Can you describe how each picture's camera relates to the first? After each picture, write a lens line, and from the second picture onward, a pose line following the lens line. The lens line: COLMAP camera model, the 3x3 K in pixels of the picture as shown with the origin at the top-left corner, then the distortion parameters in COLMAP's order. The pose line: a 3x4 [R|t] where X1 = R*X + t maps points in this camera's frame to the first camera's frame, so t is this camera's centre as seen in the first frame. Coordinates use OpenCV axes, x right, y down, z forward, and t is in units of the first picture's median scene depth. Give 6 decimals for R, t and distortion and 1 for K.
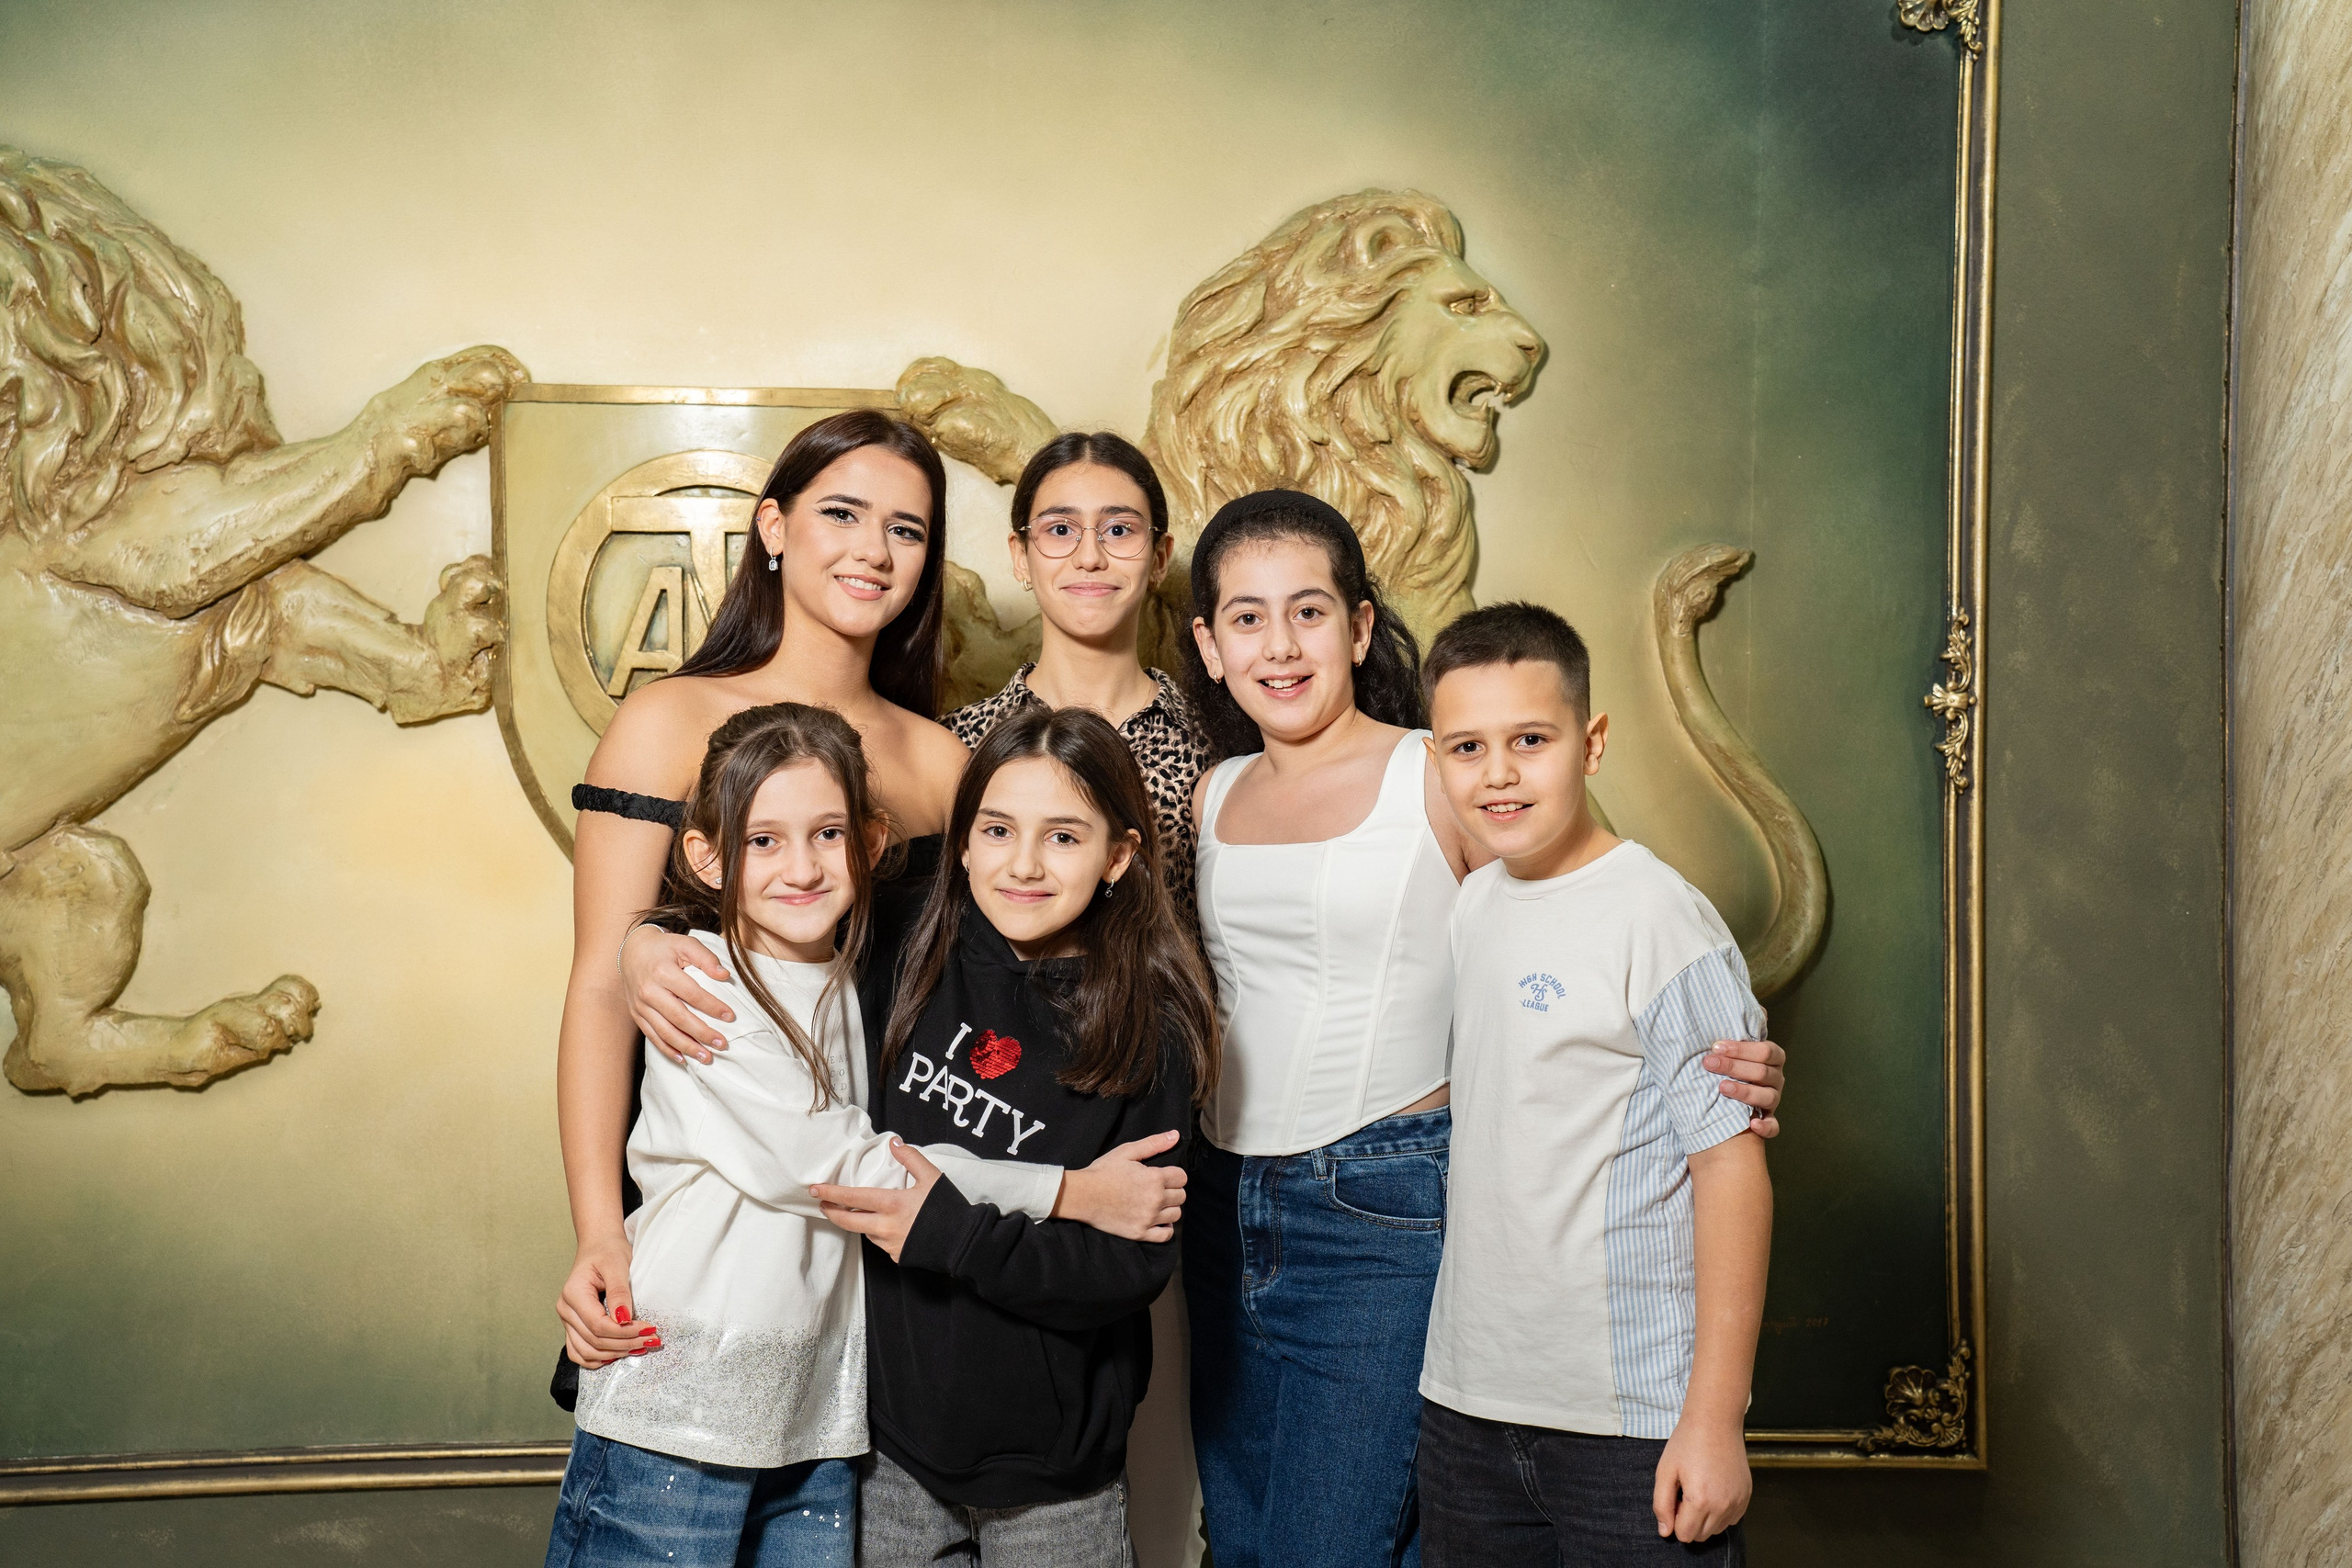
lens RADIAL K [[2967.7, 0, 1176.0], [0, 2967.7, 784.0], [0, 0, 1]] dist [0.143280, 0.240212]
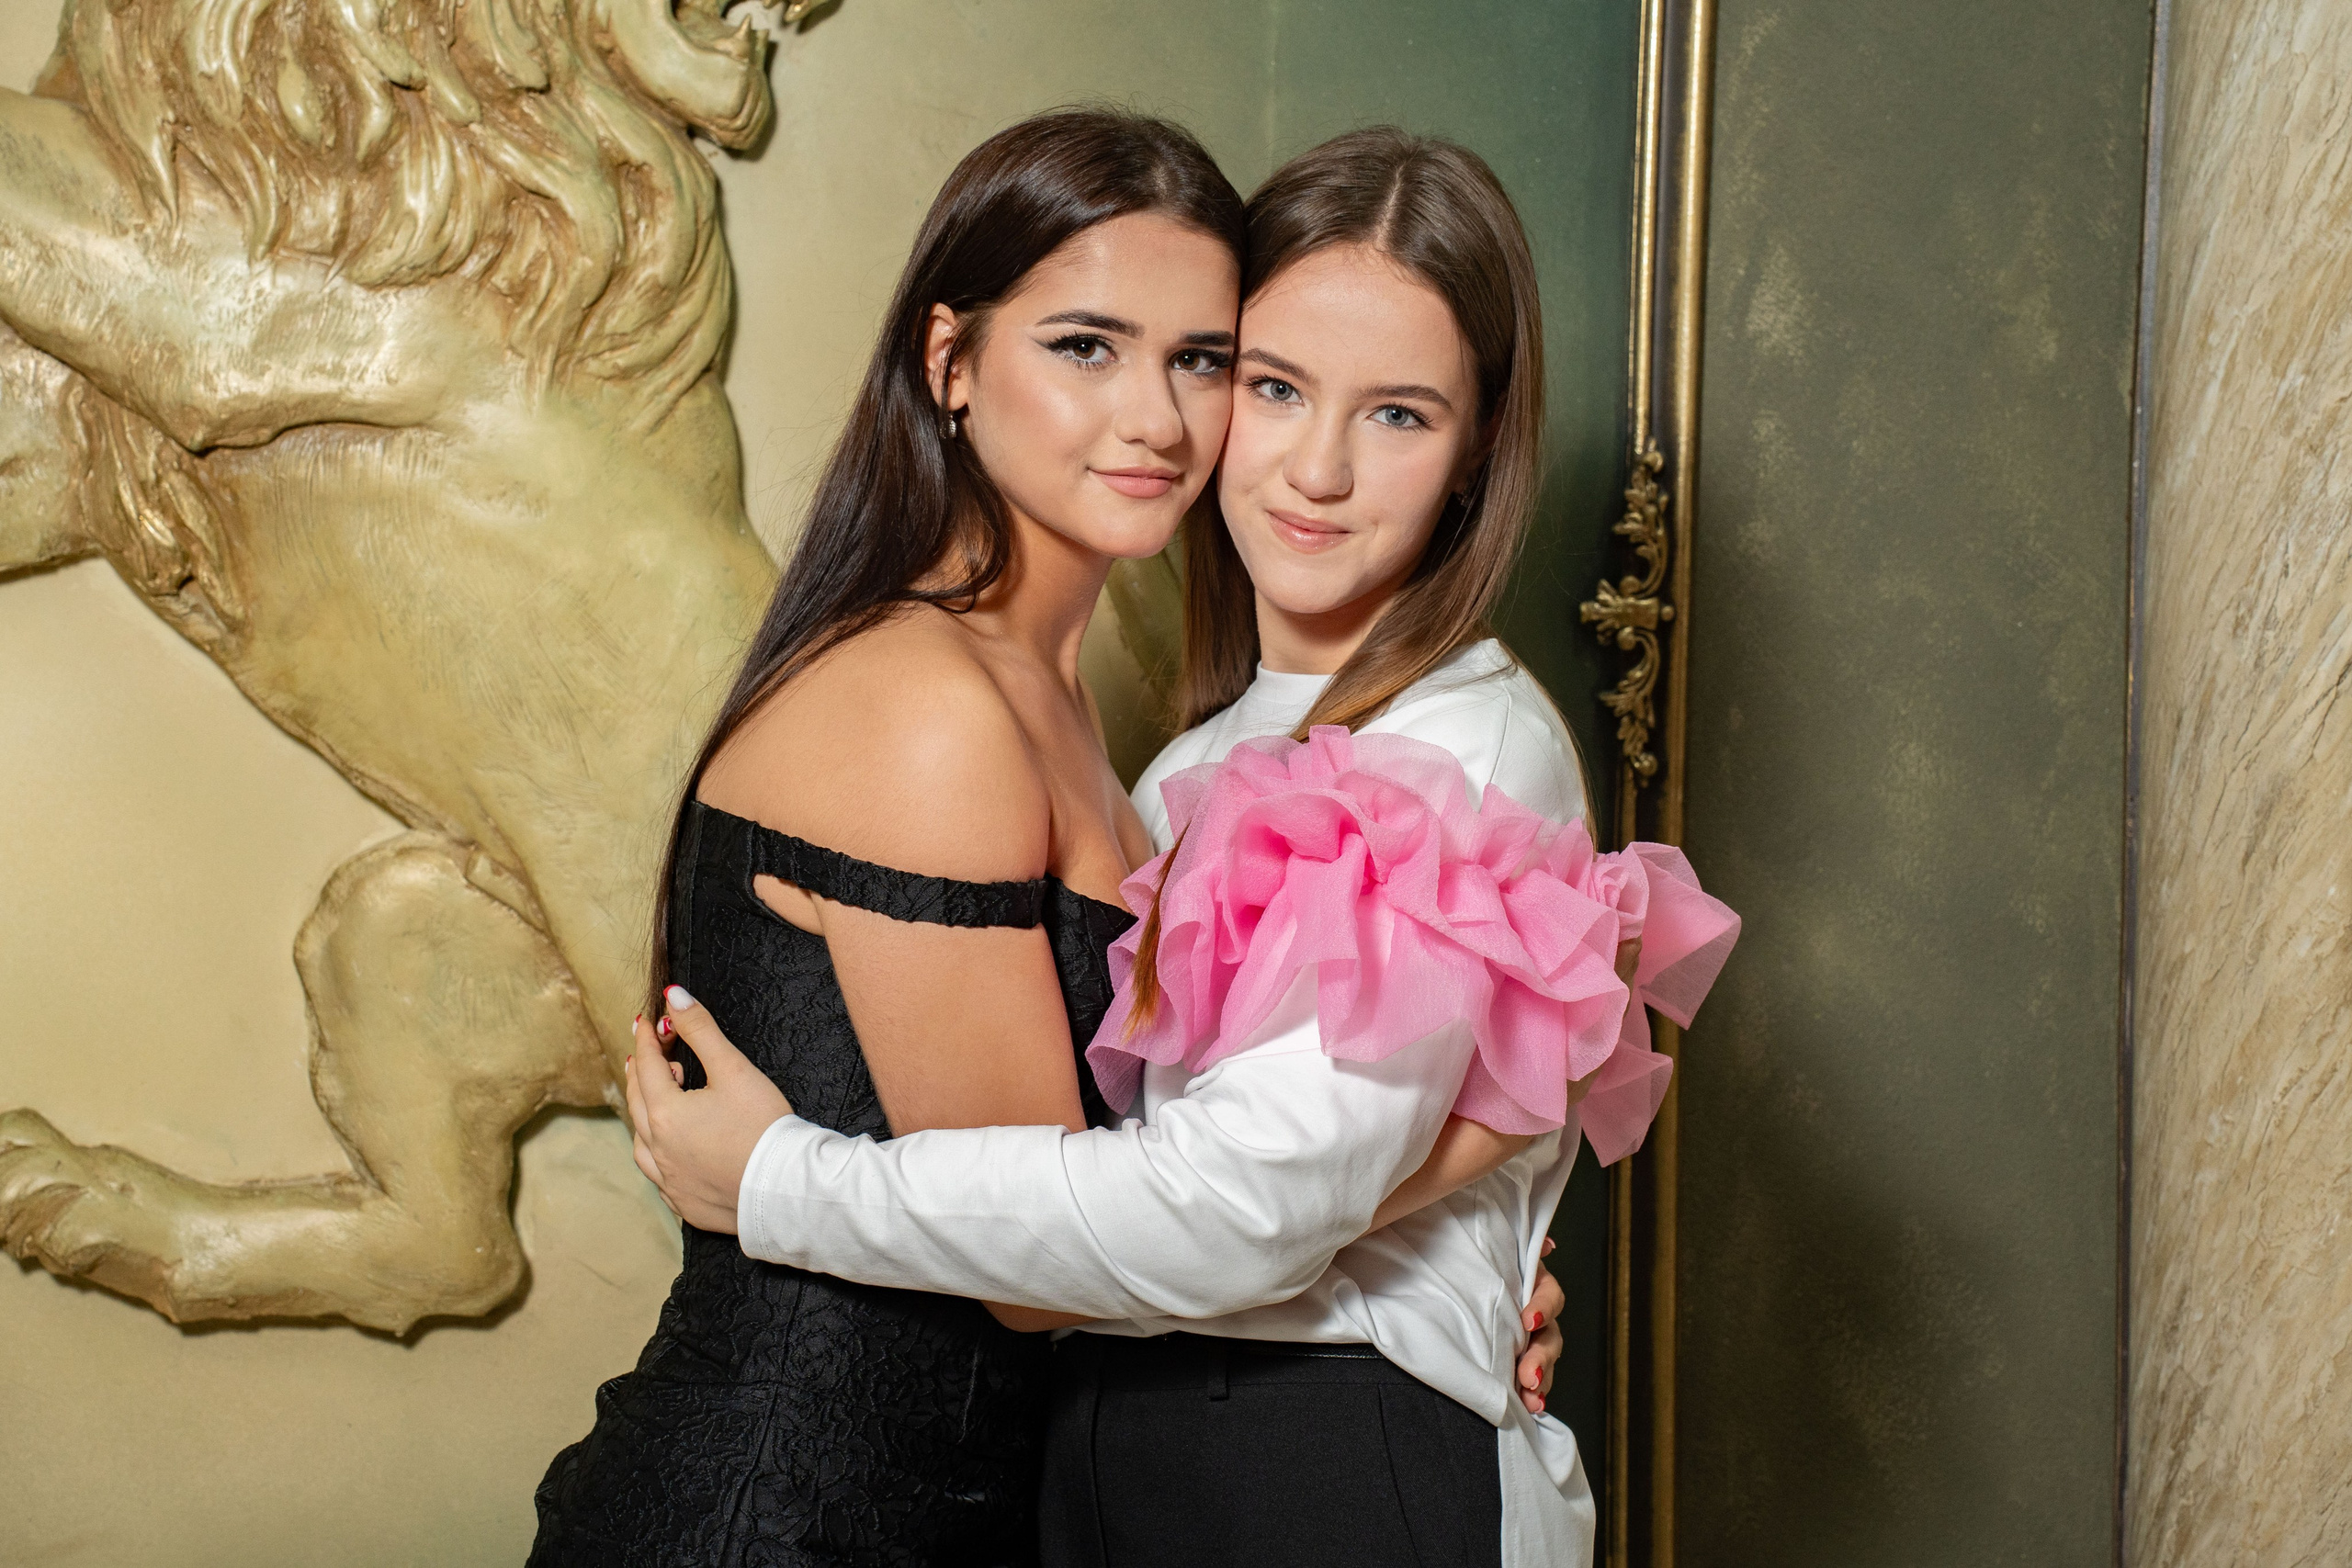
lens RADIAL K [[4858.1, 0, 1179.9], [0, 4858.1, 788.3], [0, 0, 1]] dist [0.613527, 0.364451]
pose [[0.998821, 0.015051, 0.046148, 0.143653], [-0.016135, 0.999600, 0.023206, -0.016016], [-0.045780, -0.023924, 0.998665, 0.134851]]
